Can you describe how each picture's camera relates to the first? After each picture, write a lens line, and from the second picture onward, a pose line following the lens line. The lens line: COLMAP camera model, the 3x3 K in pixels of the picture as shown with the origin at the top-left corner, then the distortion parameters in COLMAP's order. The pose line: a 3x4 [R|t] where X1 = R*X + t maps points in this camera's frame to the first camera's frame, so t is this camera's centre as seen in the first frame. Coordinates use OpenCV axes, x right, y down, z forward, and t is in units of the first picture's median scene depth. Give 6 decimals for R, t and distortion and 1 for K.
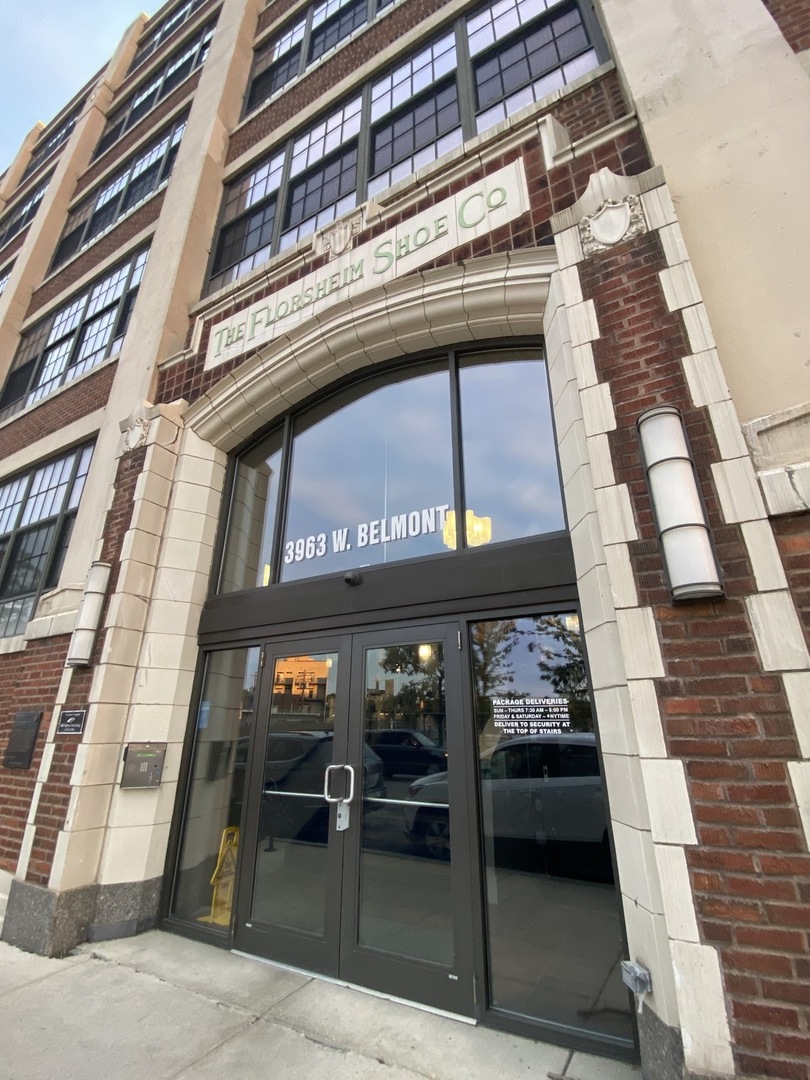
lens RADIAL K [[489.9, 0, 401.1], [0, 489.9, 548.1], [0, 0, 1]] dist [0.002528, -0.003713]
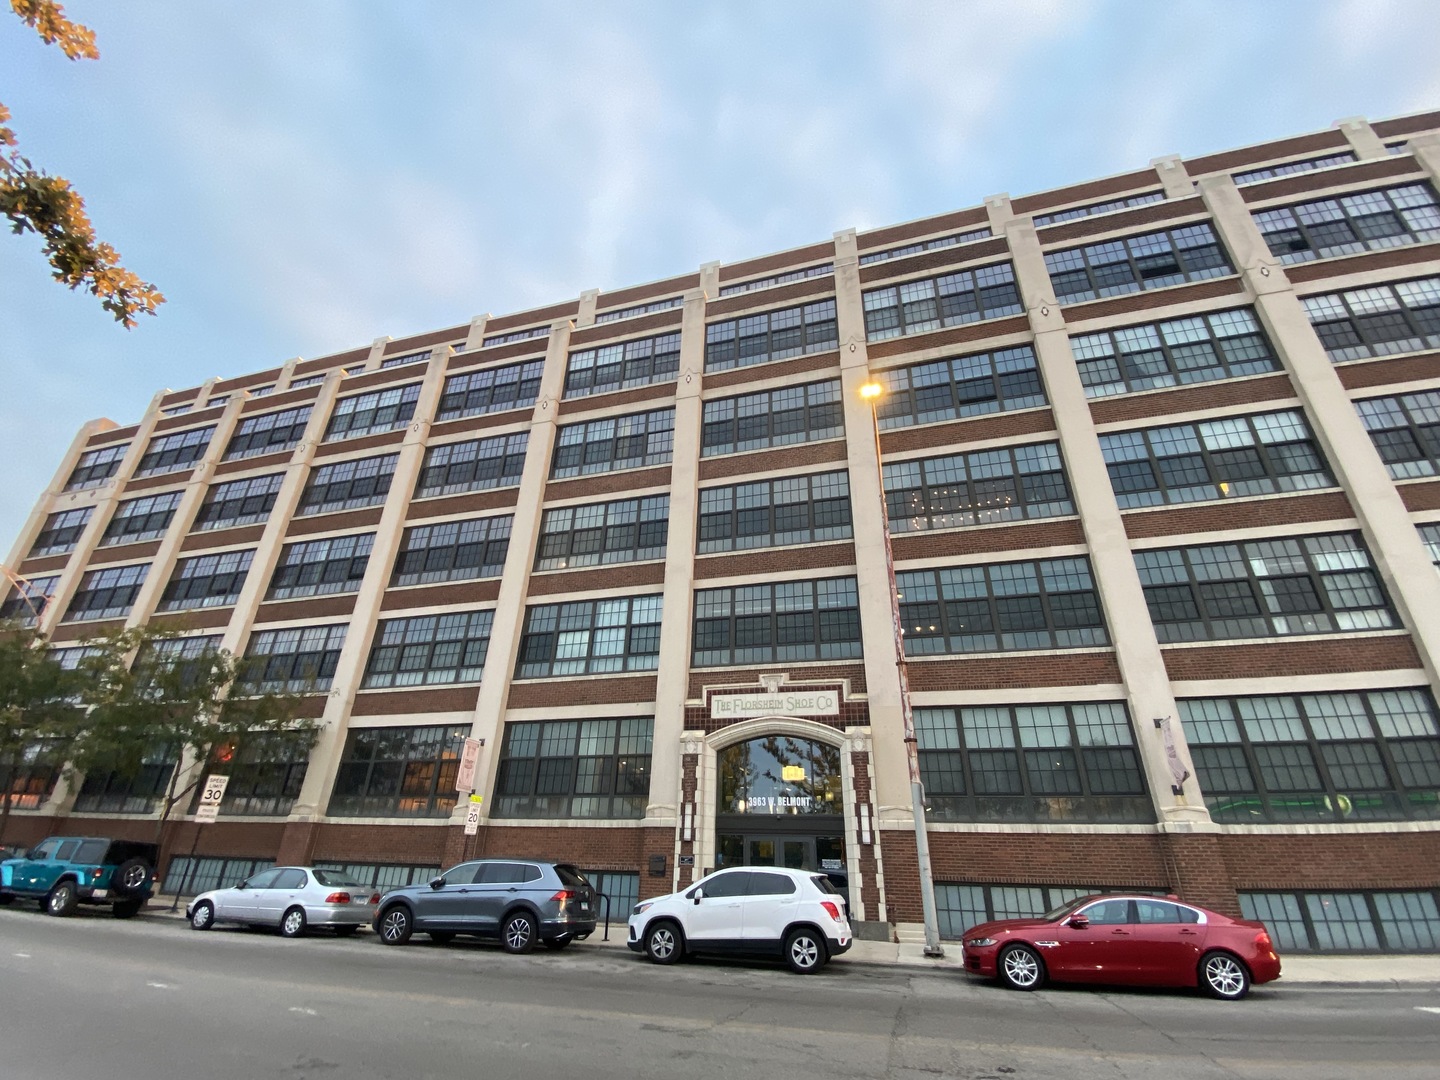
lens RADIAL K [[653.2, 0, 719.6], [0, 653.2, 529.4], [0, 0, 1]] dist [0.002528, -0.003713]
pose [[0.967130, 0.123533, 0.222259, -2.448845], [-0.104743, 0.990002, -0.094473, -2.011207], [-0.231707, 0.068087, 0.970400, -4.775059]]
